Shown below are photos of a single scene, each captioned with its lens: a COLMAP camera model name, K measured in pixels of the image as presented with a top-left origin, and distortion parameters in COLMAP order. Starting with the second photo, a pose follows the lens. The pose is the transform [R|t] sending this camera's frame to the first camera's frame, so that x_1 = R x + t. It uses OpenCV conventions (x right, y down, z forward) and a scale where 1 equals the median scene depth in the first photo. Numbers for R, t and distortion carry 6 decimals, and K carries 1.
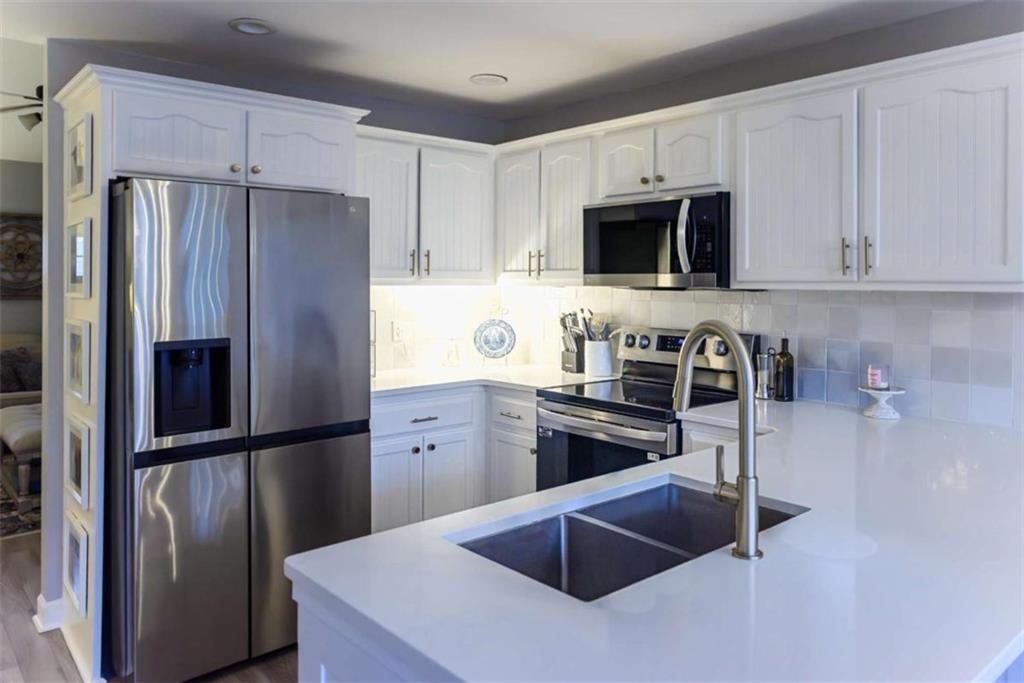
lens RADIAL K [[730.6, 0, 528.3], [0, 730.6, 274.3], [0, 0, 1]] dist [0.004022, 0.001478]
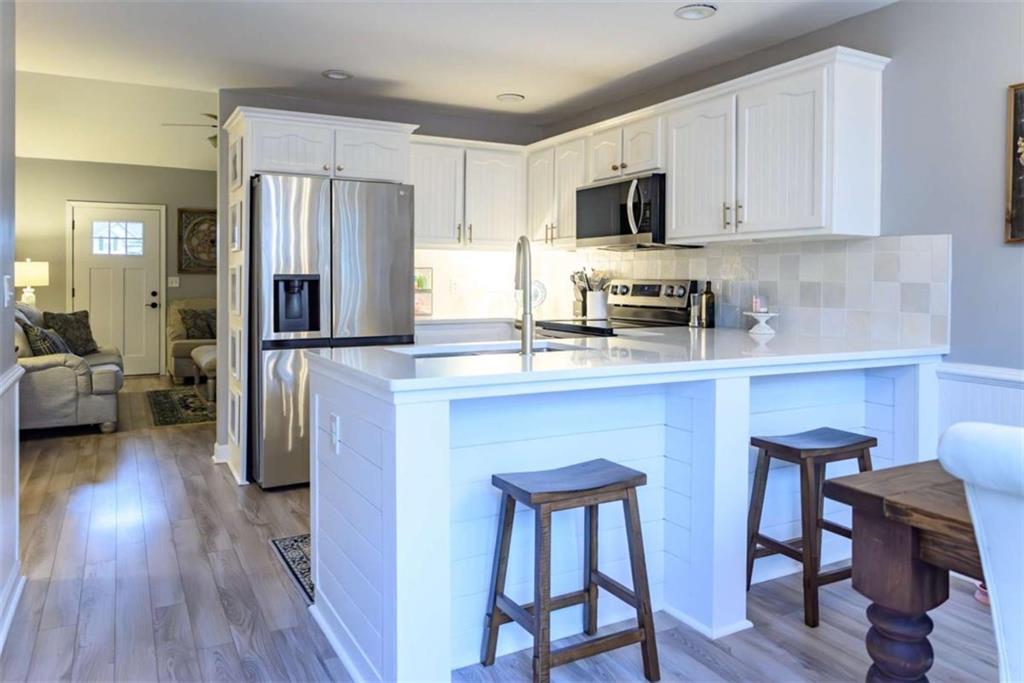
lens RADIAL K [[696.5, 0, 511.4], [0, 696.5, 273.2], [0, 0, 1]] dist [0.003354, 0.000790]
pose [[0.978087, -0.001103, -0.208193, 0.248946], [0.001777, 0.999994, 0.003051, 0.064688], [0.208188, -0.003355, 0.978083, -0.309904]]
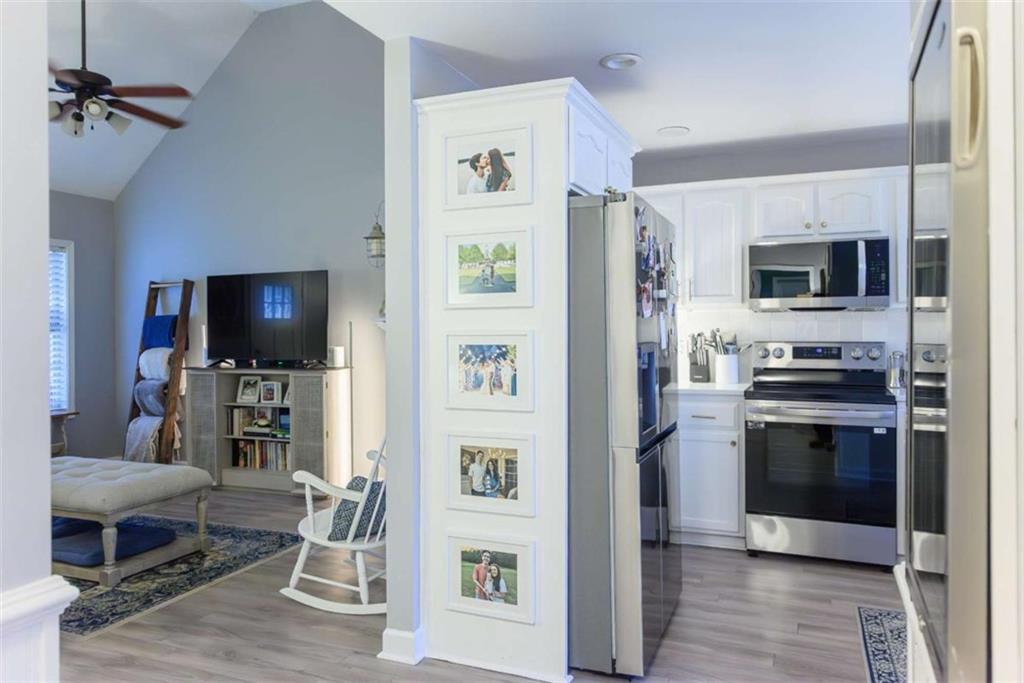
lens RADIAL K [[699.8, 0, 518.3], [0, 699.8, 329.3], [0, 0, 1]] dist [0.003180, 0.003312]
pose [[0.896842, -0.011624, 0.442197, -0.879710], [0.006825, 0.999899, 0.012443, 0.037120], [-0.442297, -0.008141, 0.896831, 0.120792]]
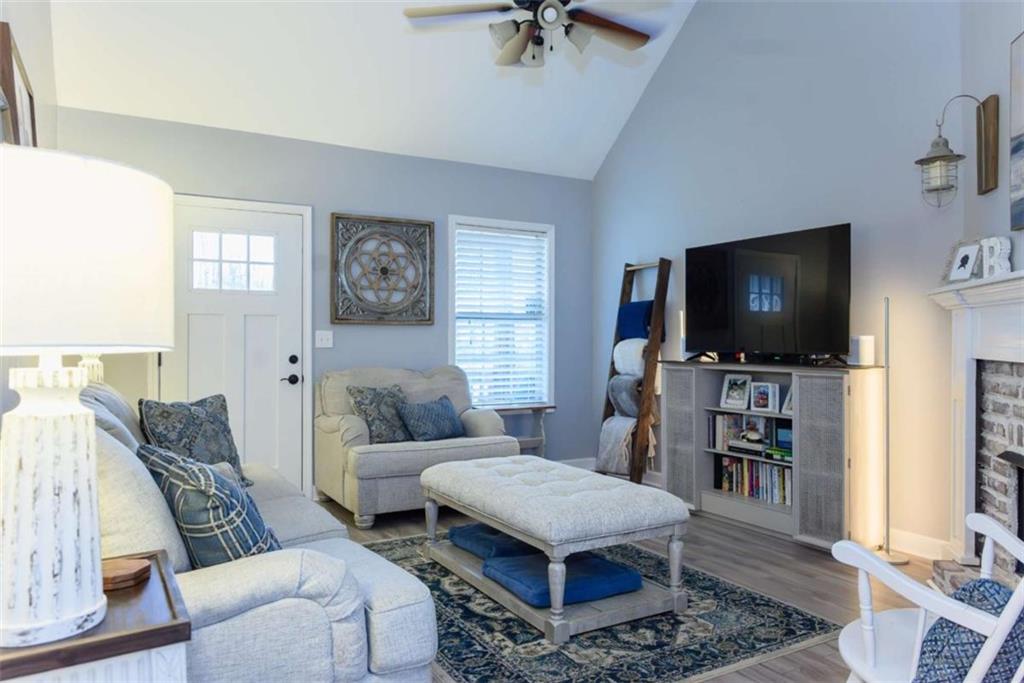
lens RADIAL K [[699.8, 0, 518.3], [0, 699.8, 329.3], [0, 0, 1]] dist [0.003180, 0.003312]
pose [[0.980503, -0.003807, -0.196469, -0.855252], [0.002466, 0.999972, -0.007068, 0.095545], [0.196490, 0.006446, 0.980485, 0.599674]]
